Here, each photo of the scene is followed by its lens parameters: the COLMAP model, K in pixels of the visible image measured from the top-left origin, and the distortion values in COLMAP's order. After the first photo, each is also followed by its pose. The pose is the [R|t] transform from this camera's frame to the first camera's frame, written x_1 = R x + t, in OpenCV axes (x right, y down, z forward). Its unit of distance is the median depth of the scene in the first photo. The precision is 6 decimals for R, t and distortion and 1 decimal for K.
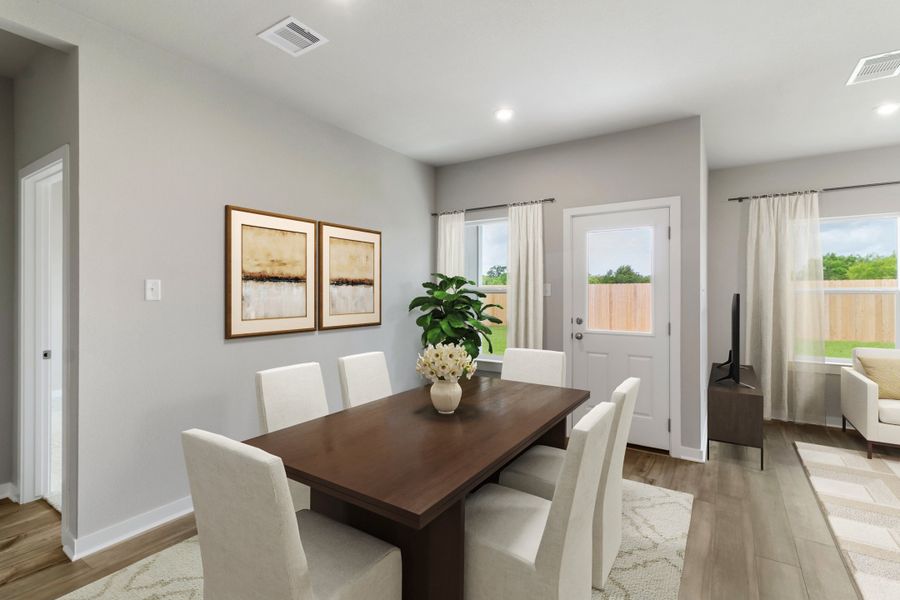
lens RADIAL K [[419.9, 0, 448.6], [0, 419.9, 291.3], [0, 0, 1]] dist [-0.000407, -0.000842]
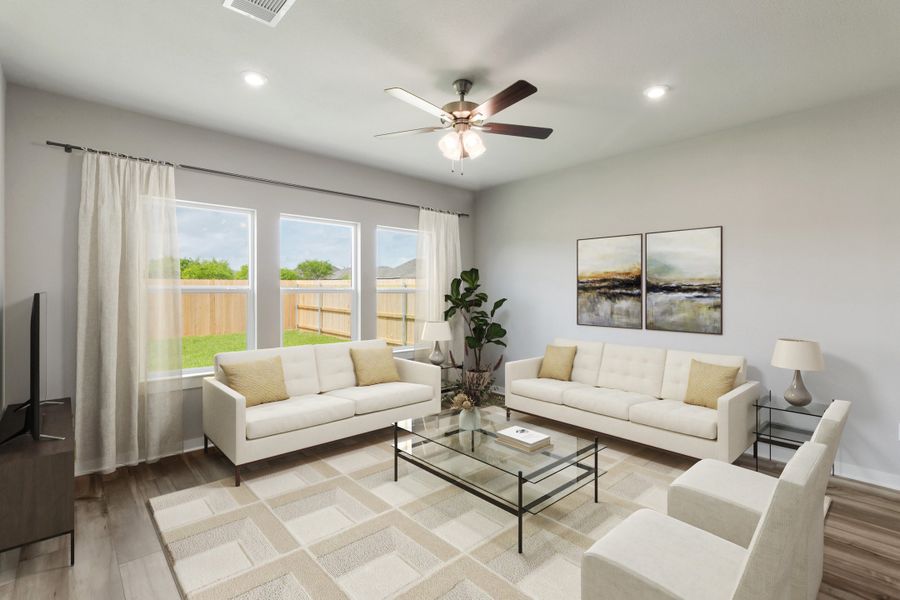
lens RADIAL K [[419.9, 0, 448.6], [0, 419.9, 291.3], [0, 0, 1]] dist [-0.000407, -0.000842]
pose [[0.244144, 0.000777, 0.969739, 0.228039], [0.003508, 0.999992, -0.001685, 0.005283], [-0.969733, 0.003813, 0.244140, 0.293916]]
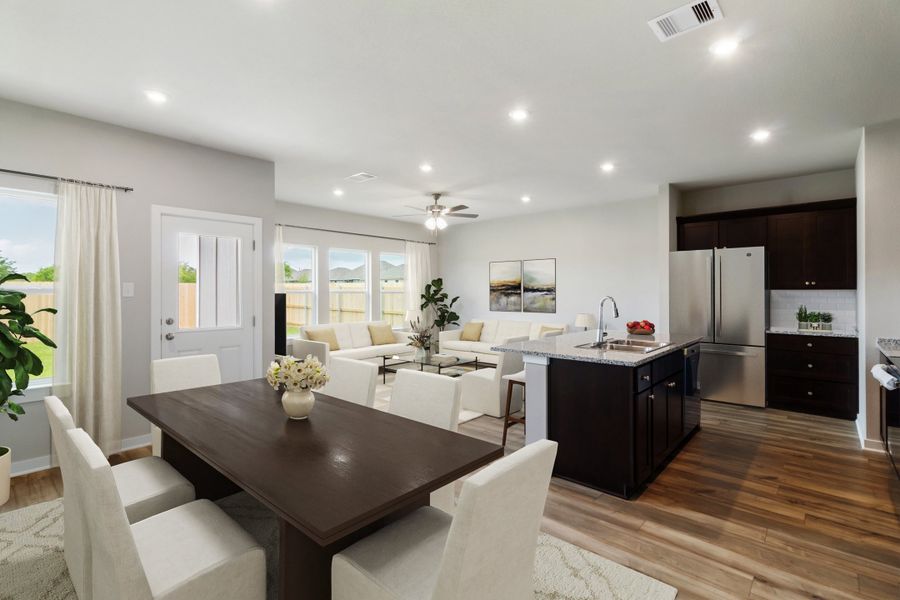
lens RADIAL K [[419.9, 0, 448.6], [0, 419.9, 291.3], [0, 0, 1]] dist [-0.000407, -0.000842]
pose [[0.152671, 0.001968, 0.988275, -0.506550], [0.002022, 0.999995, -0.002304, 0.003391], [-0.988275, 0.002350, 0.152666, 0.178220]]
